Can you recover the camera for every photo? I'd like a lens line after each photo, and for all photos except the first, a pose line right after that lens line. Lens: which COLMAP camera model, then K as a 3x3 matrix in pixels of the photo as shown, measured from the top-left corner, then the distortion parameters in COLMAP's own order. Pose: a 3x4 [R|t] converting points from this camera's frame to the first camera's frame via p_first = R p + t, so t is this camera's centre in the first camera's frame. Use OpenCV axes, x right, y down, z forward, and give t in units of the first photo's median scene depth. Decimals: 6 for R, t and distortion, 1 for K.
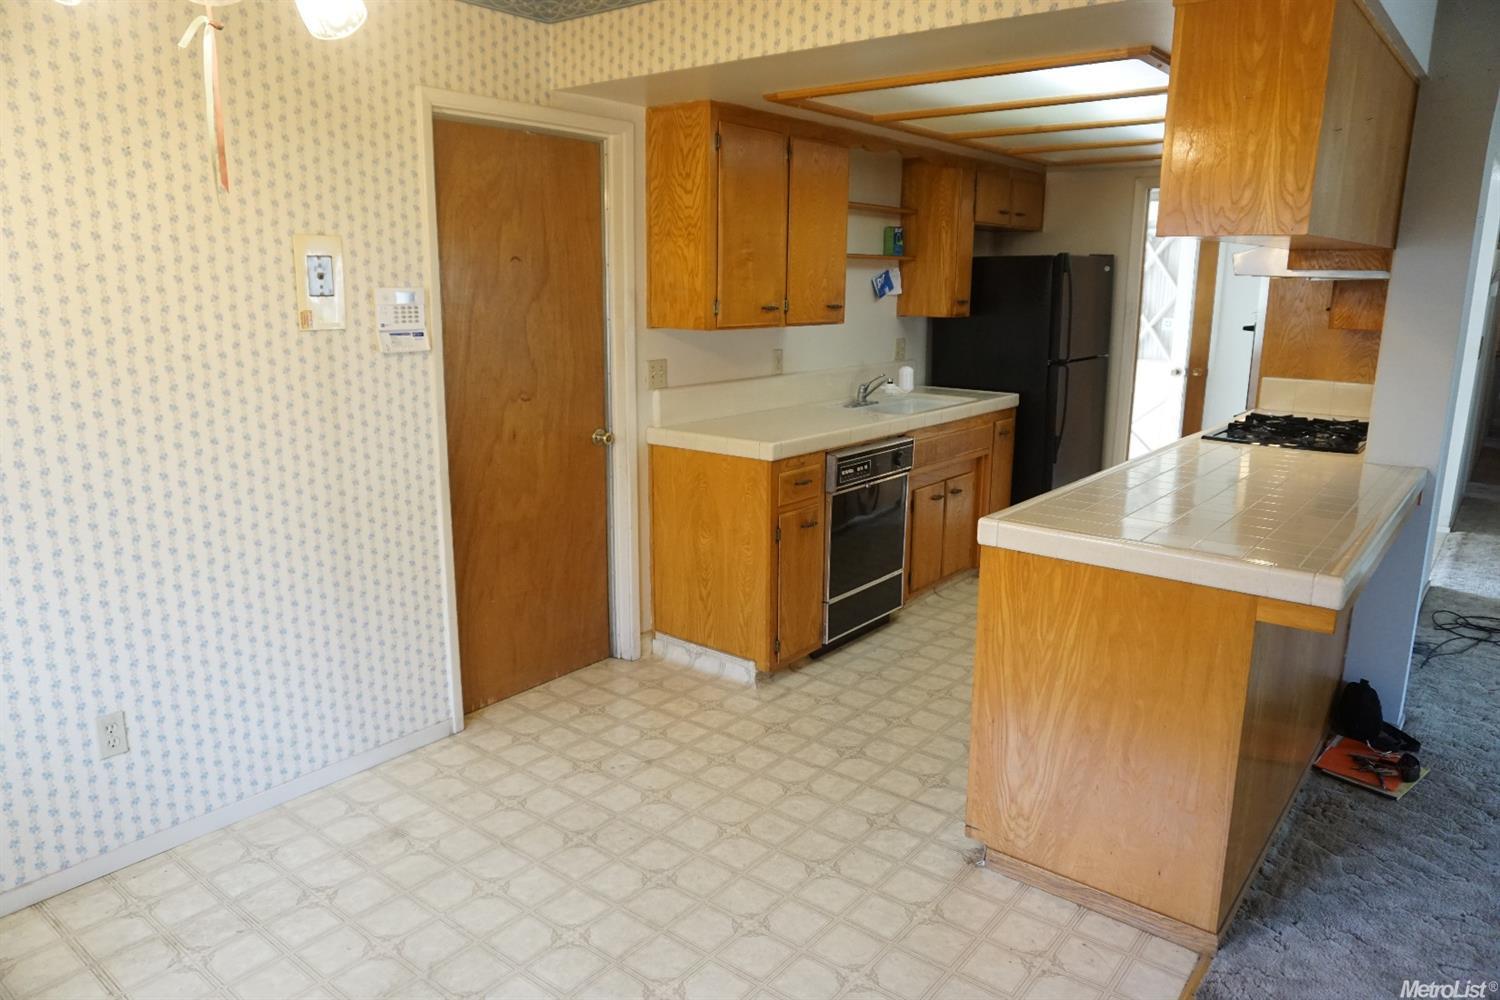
lens RADIAL K [[1003.4, 0, 751.9], [0, 1003.4, 502.9], [0, 0, 1]] dist [-0.029541, 0.014785]
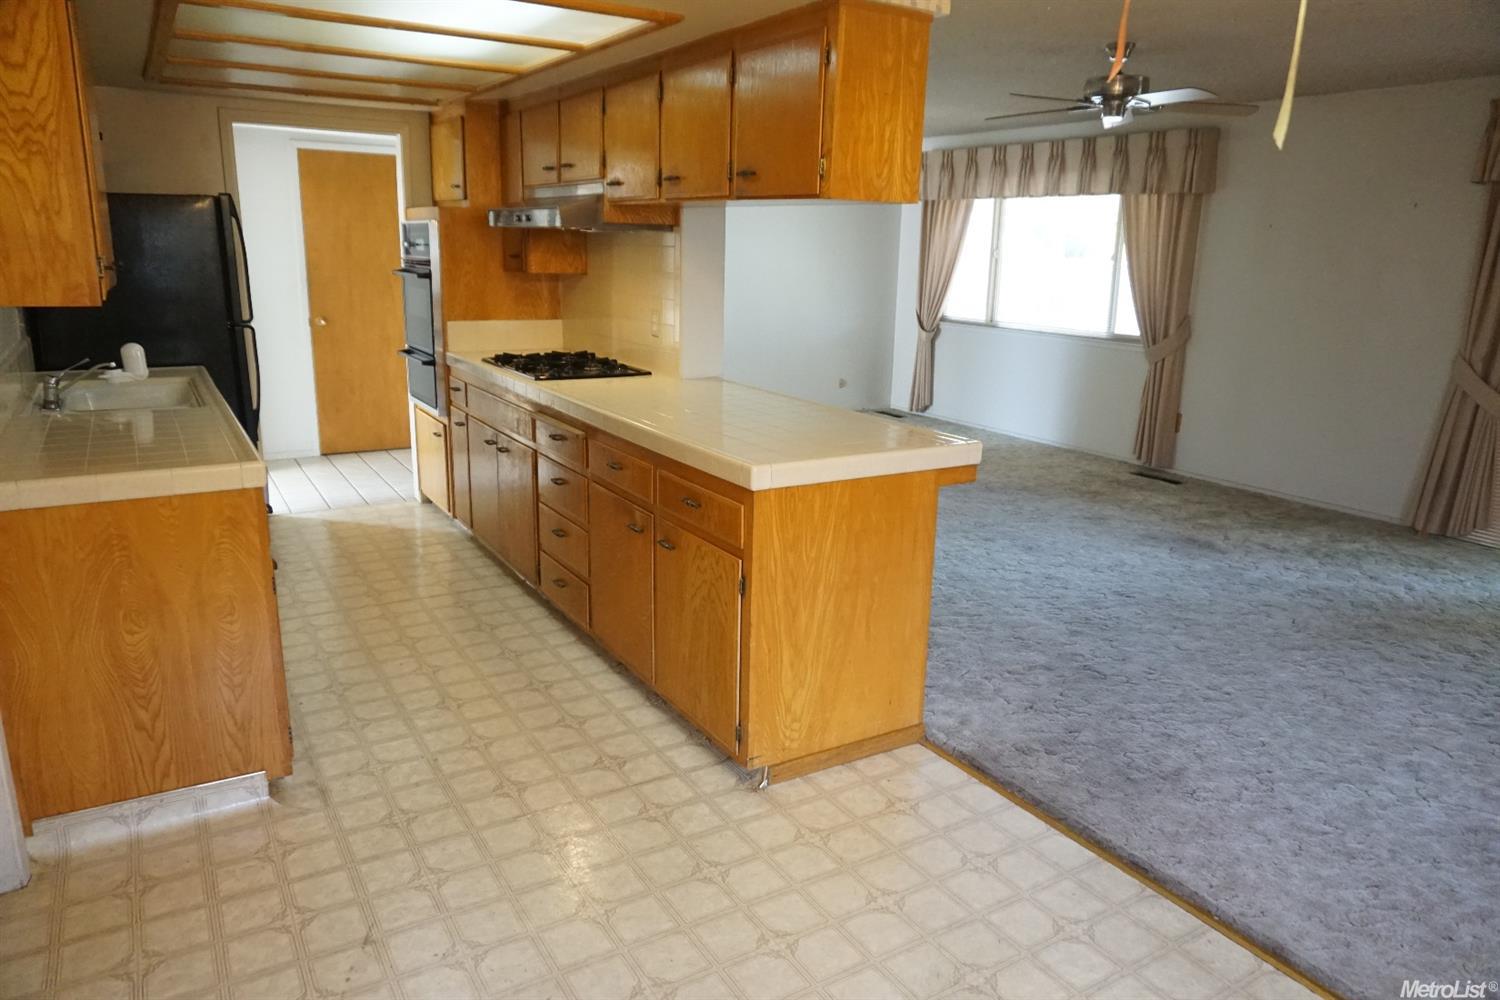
lens RADIAL K [[1003.4, 0, 750.7], [0, 1003.4, 501.1], [0, 0, 1]] dist [-0.029541, 0.014785]
pose [[0.343497, -0.232207, 0.909995, -0.639341], [0.183555, 0.966864, 0.177432, -0.118086], [-0.921042, 0.106086, 0.374737, 0.542978]]
